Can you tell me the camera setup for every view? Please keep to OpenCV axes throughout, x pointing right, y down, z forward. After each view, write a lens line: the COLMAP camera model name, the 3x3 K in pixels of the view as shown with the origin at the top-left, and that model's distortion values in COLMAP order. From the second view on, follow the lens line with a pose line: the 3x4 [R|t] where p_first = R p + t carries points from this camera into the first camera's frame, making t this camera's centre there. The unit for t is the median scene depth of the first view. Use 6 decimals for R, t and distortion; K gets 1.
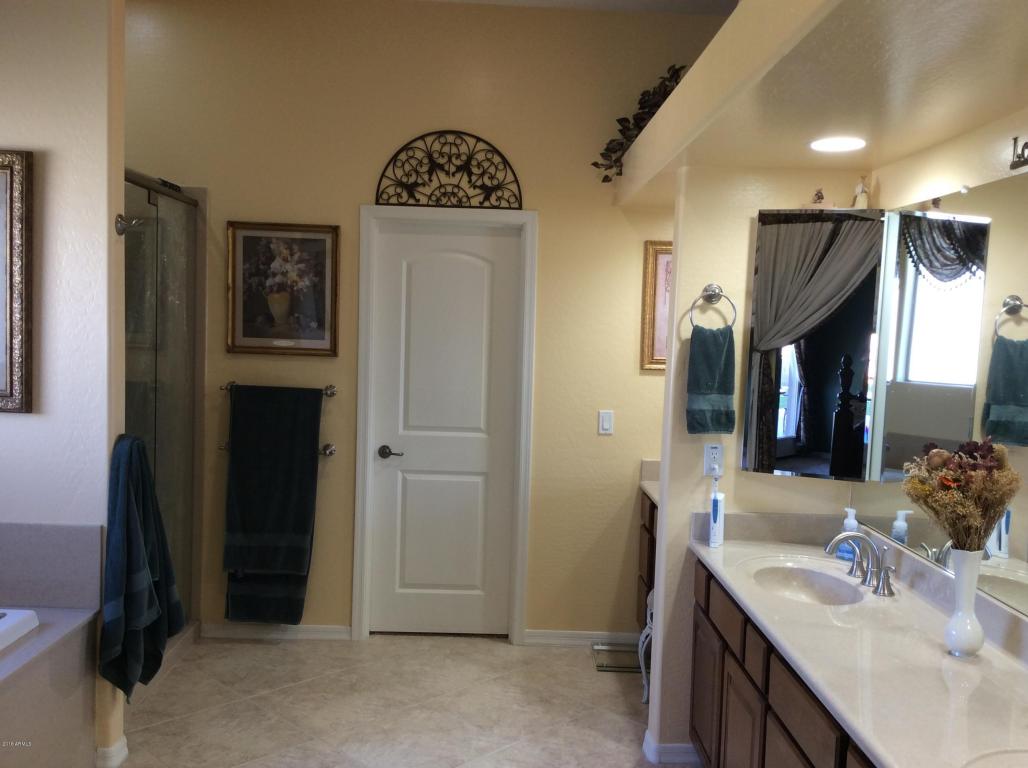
lens RADIAL K [[950.6, 0, 514.2], [0, 950.6, 383.9], [0, 0, 1]] dist [-0.007136, 0.000000]
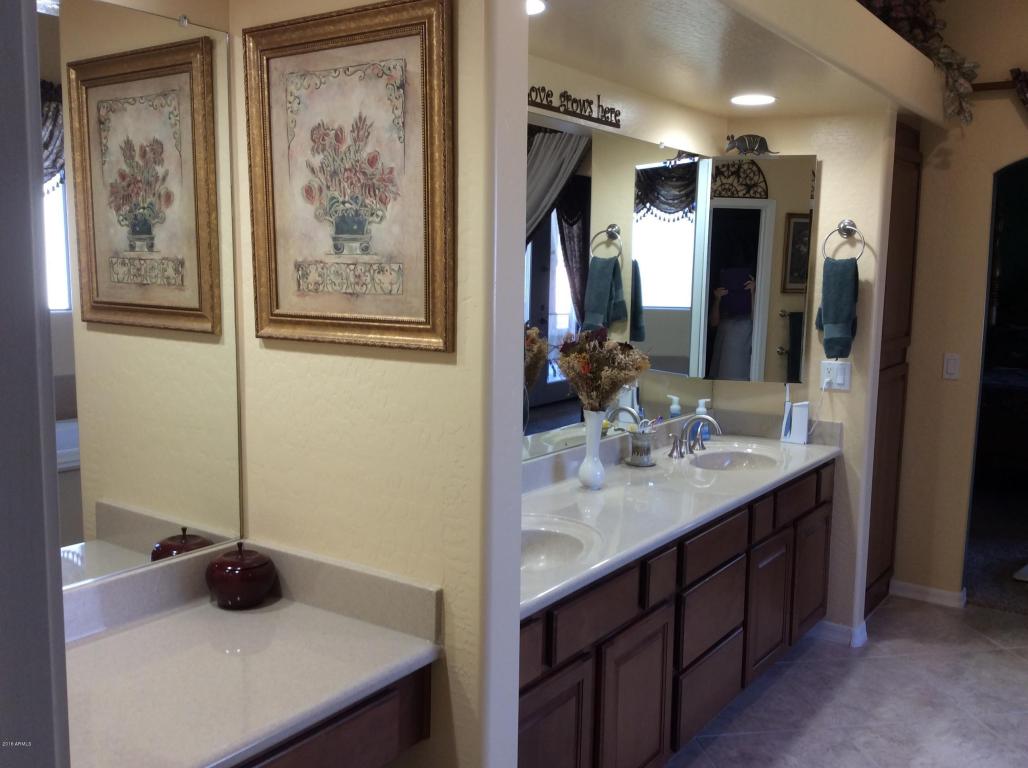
lens RADIAL K [[950.6, 0, 513.9], [0, 950.6, 384.5], [0, 0, 1]] dist [-0.007136, 0.000000]
pose [[0.946891, -0.074893, 0.312713, -0.953119], [0.050473, 0.995061, 0.085478, -0.024574], [-0.317570, -0.065155, 0.945994, -0.449859]]
